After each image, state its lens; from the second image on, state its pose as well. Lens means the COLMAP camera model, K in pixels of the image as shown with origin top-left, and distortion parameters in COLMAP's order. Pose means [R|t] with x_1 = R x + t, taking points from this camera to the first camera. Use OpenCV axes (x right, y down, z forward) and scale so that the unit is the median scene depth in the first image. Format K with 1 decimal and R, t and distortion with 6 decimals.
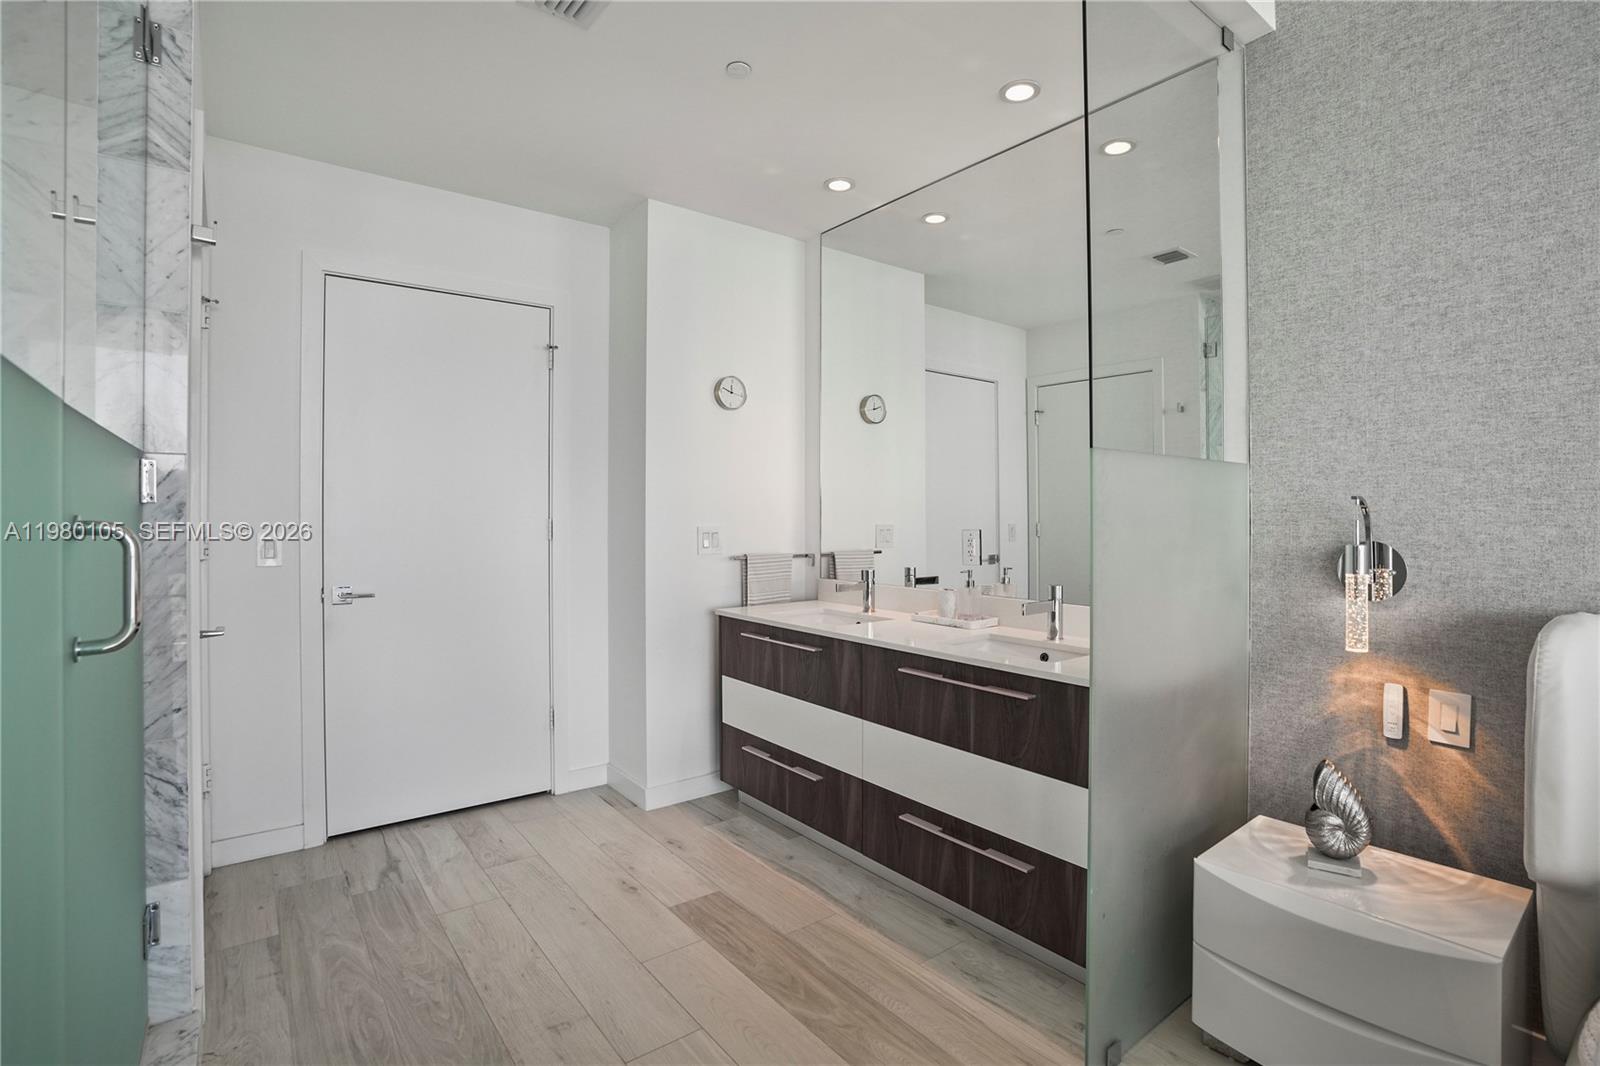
lens RADIAL K [[774.2, 0, 818.3], [0, 774.2, 525.7], [0, 0, 1]] dist [-0.072187, 0.035457]
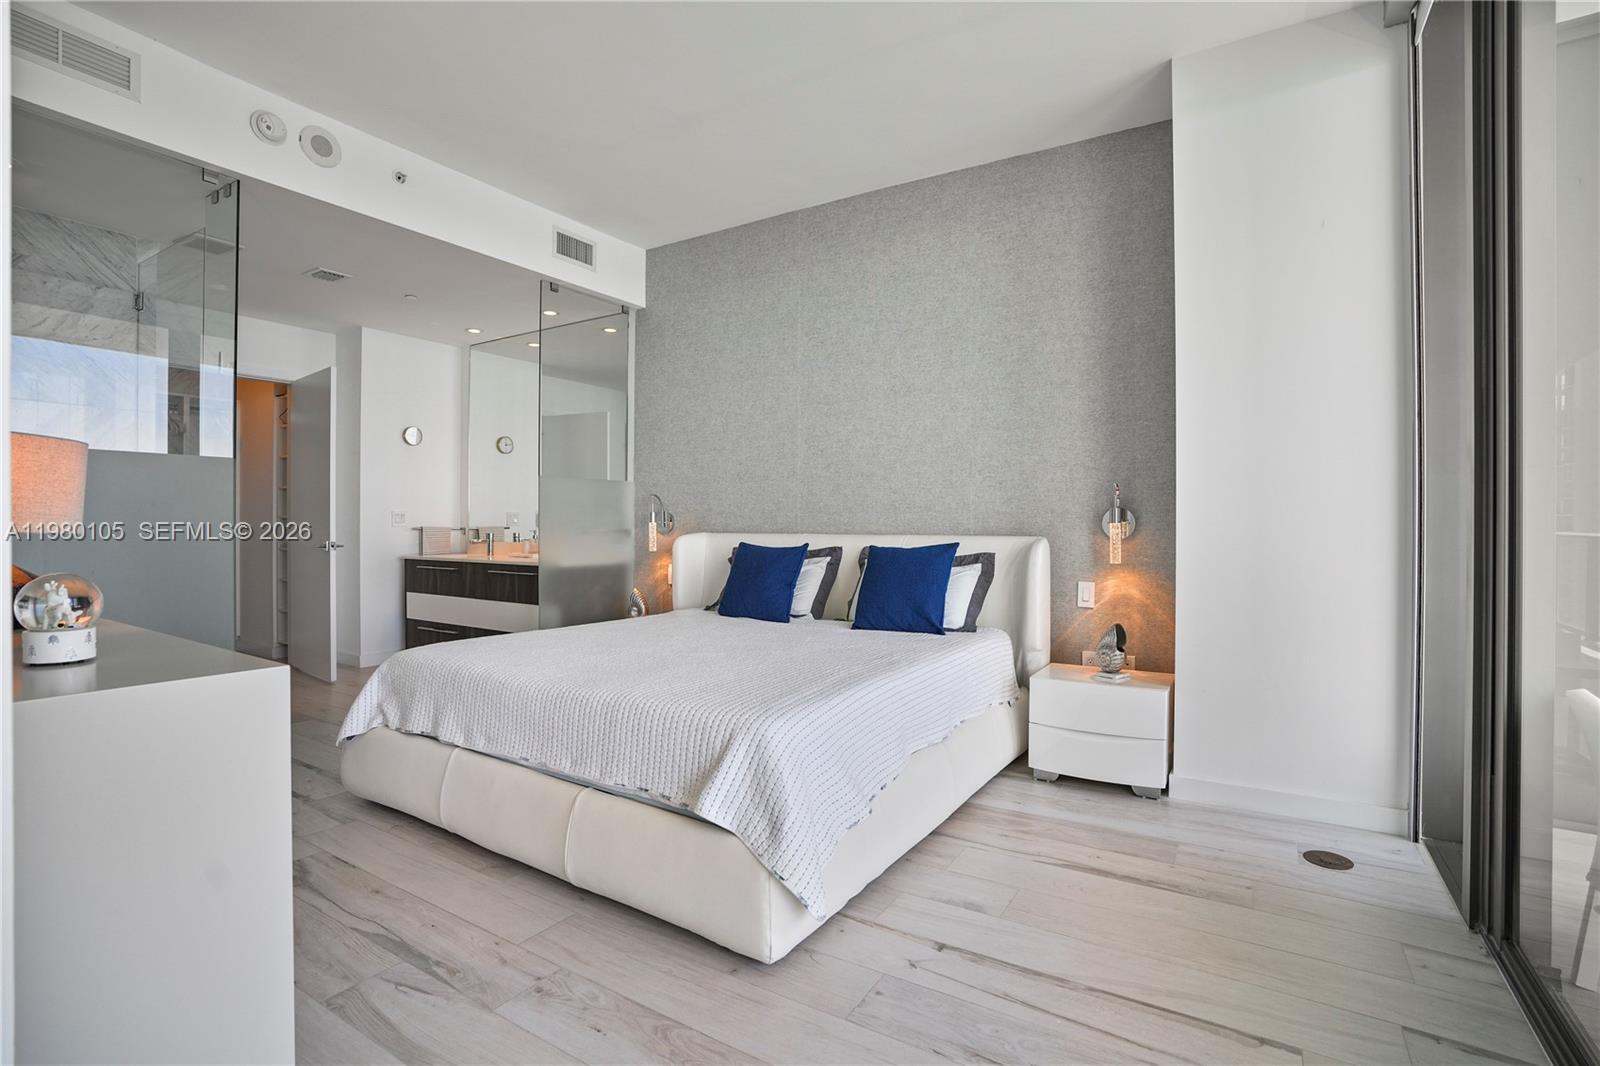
lens RADIAL K [[747.6, 0, 802.1], [0, 747.6, 528.8], [0, 0, 1]] dist [-0.069604, 0.030513]
pose [[0.942095, -0.004508, 0.335315, 0.218817], [0.004395, 0.999990, 0.001095, 0.057647], [-0.335317, 0.000442, 0.942105, -1.191608]]
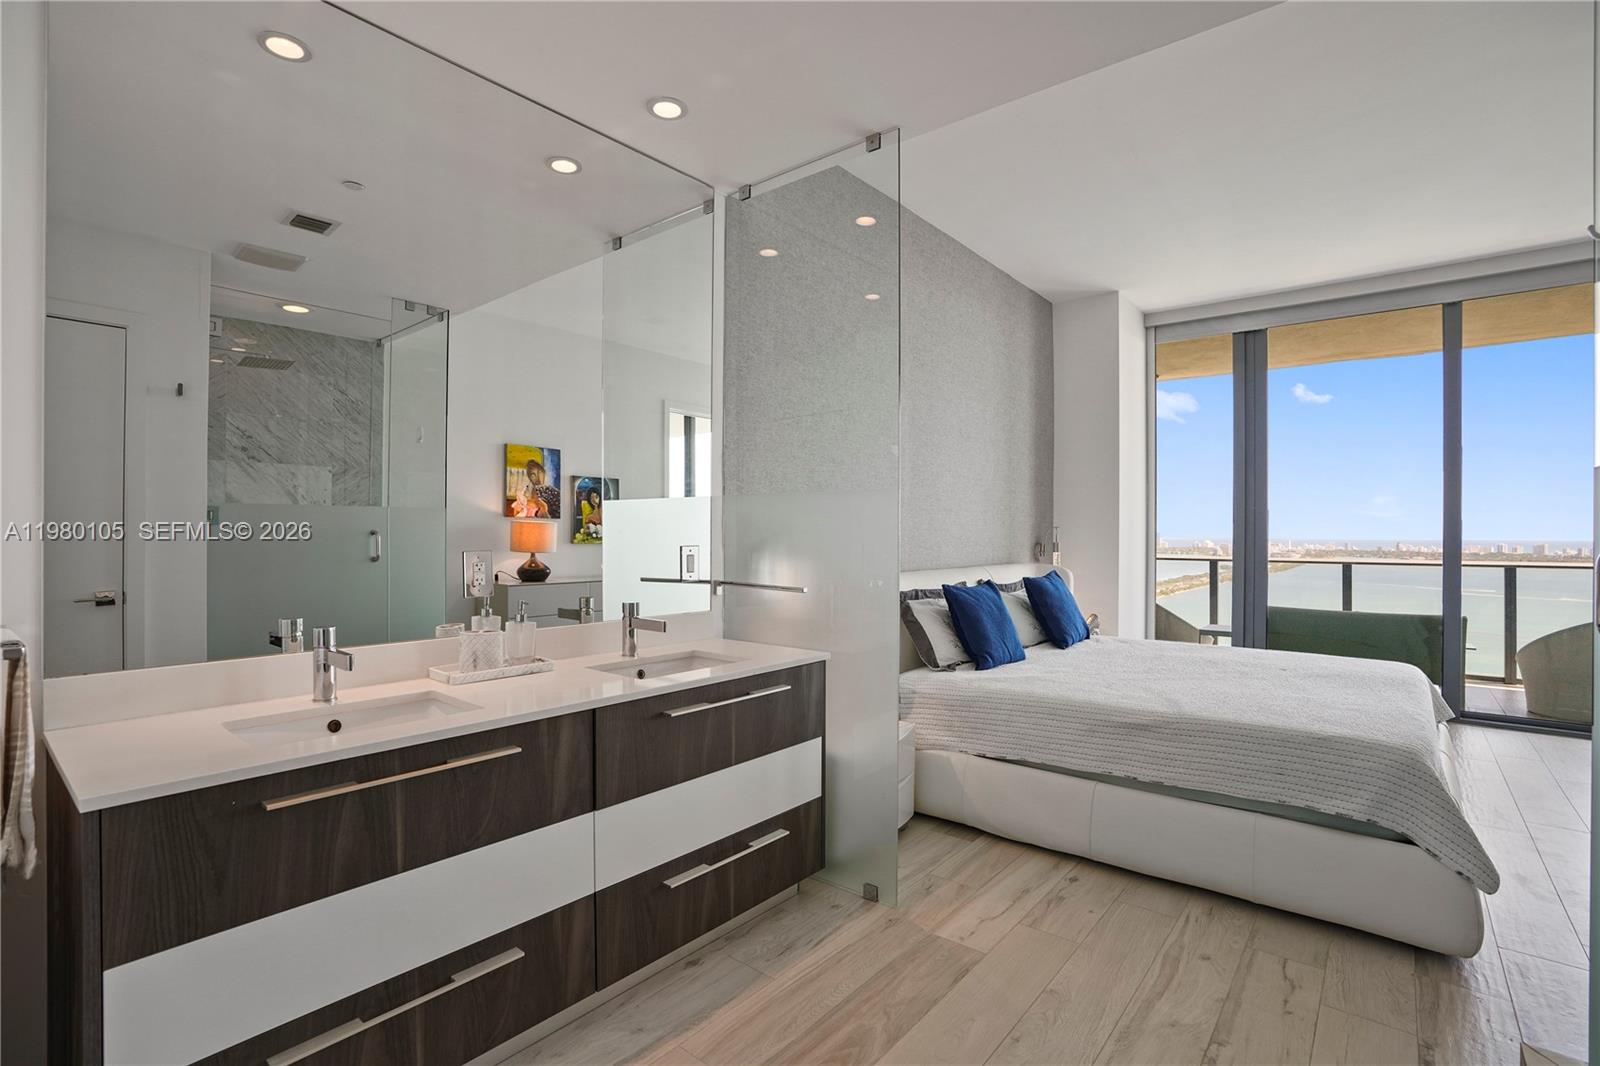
lens RADIAL K [[747.6, 0, 802.1], [0, 747.6, 528.8], [0, 0, 1]] dist [-0.069604, 0.030513]
pose [[-0.223543, 0.002448, 0.974691, -0.652103], [0.003672, 0.999992, -0.001669, -0.016958], [-0.974687, 0.003206, -0.223550, 0.929127]]
